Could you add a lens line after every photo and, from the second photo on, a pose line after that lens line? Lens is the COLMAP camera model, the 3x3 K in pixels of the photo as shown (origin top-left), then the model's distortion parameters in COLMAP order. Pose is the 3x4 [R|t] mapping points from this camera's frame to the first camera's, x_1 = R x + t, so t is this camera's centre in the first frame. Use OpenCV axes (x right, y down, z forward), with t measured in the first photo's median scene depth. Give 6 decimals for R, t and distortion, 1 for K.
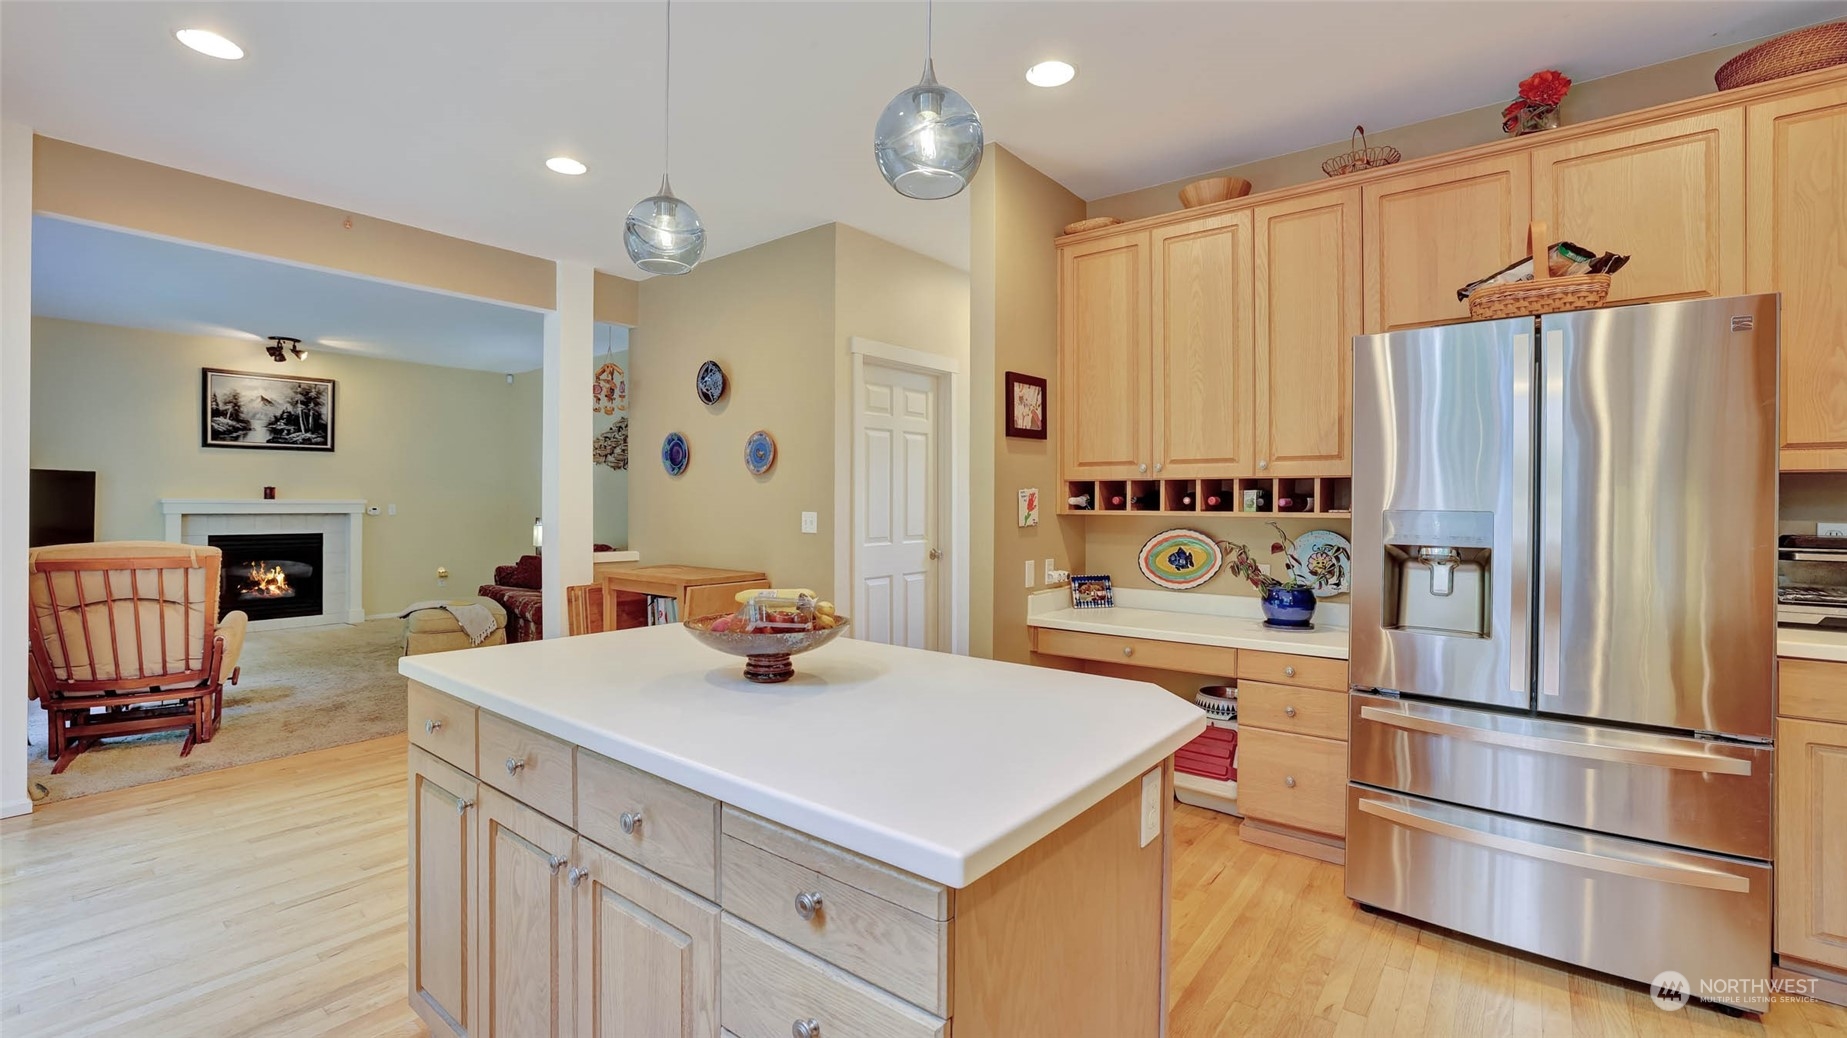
lens RADIAL K [[799.6, 0, 900.1], [0, 799.6, 498.2], [0, 0, 1]] dist [-0.039653, 0.013898]
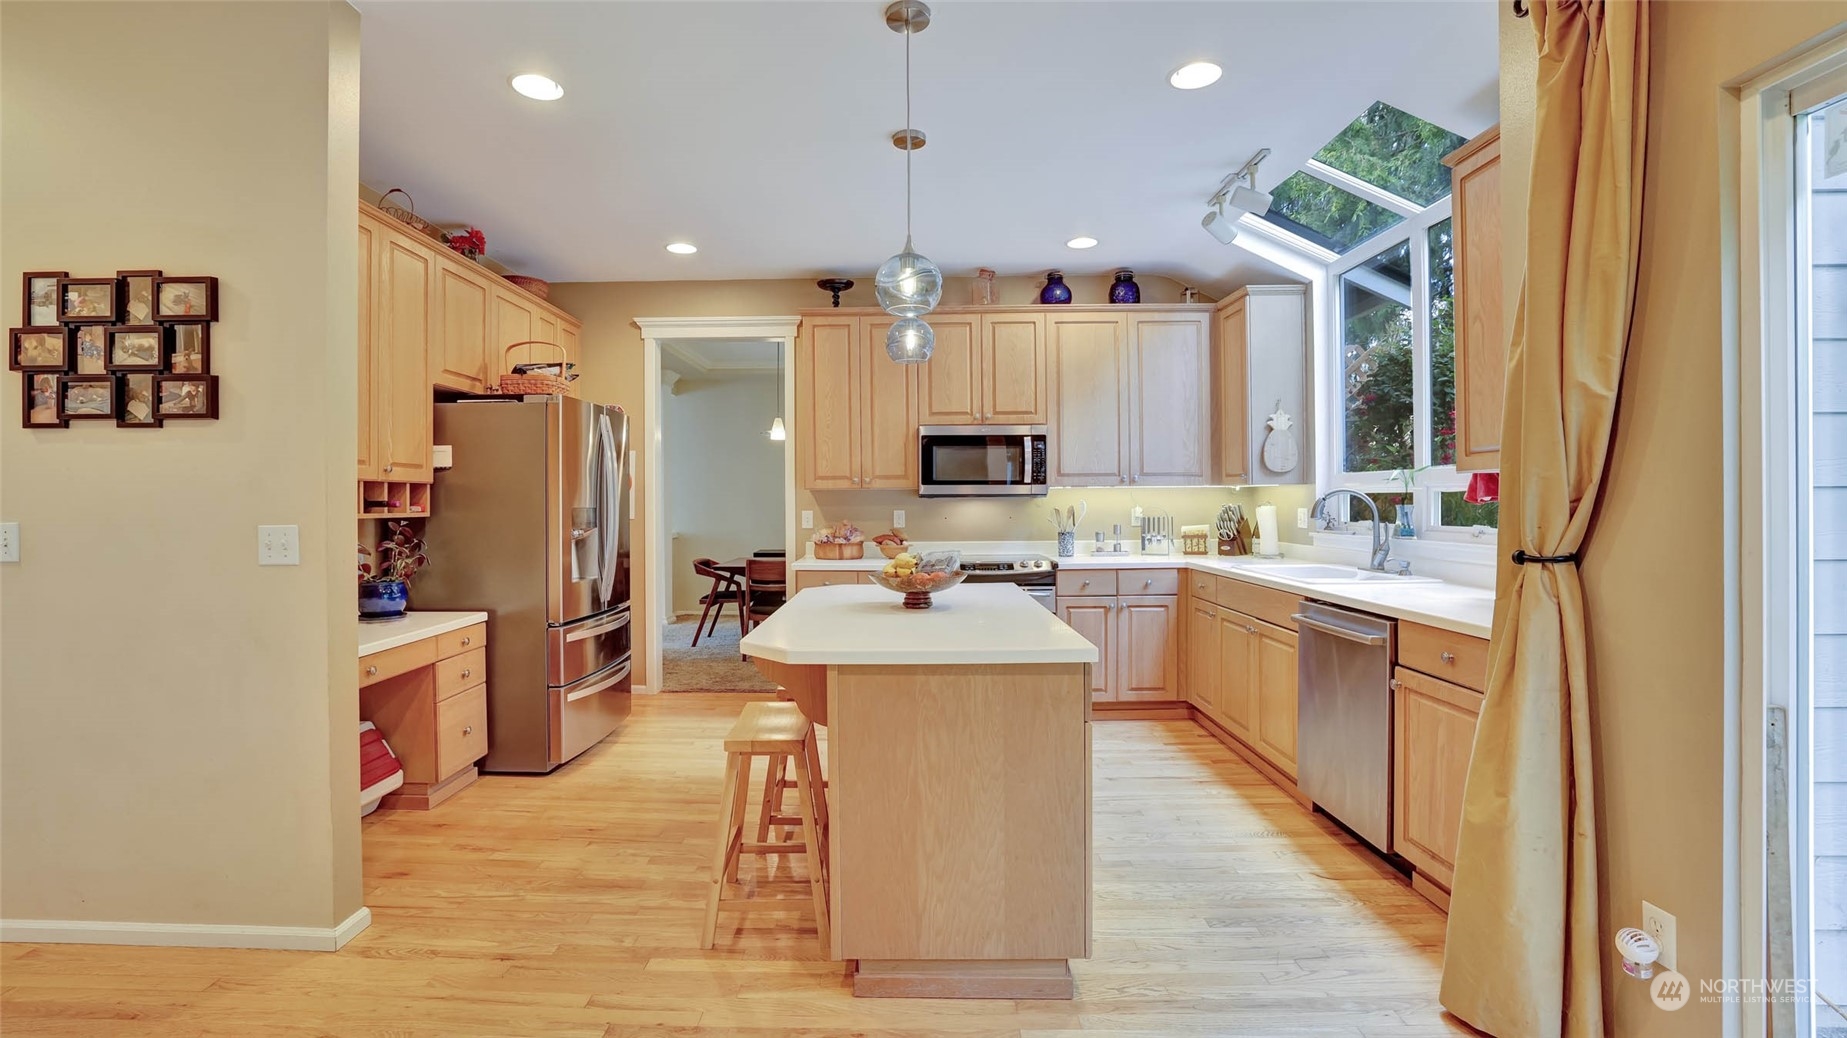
lens RADIAL K [[799.6, 0, 896.0], [0, 799.6, 500.0], [0, 0, 1]] dist [-0.039653, 0.013898]
pose [[-0.631484, 0.002570, 0.775385, -0.335570], [-0.002078, 0.999985, -0.005007, 0.001598], [-0.775386, -0.004773, -0.631469, 0.481256]]
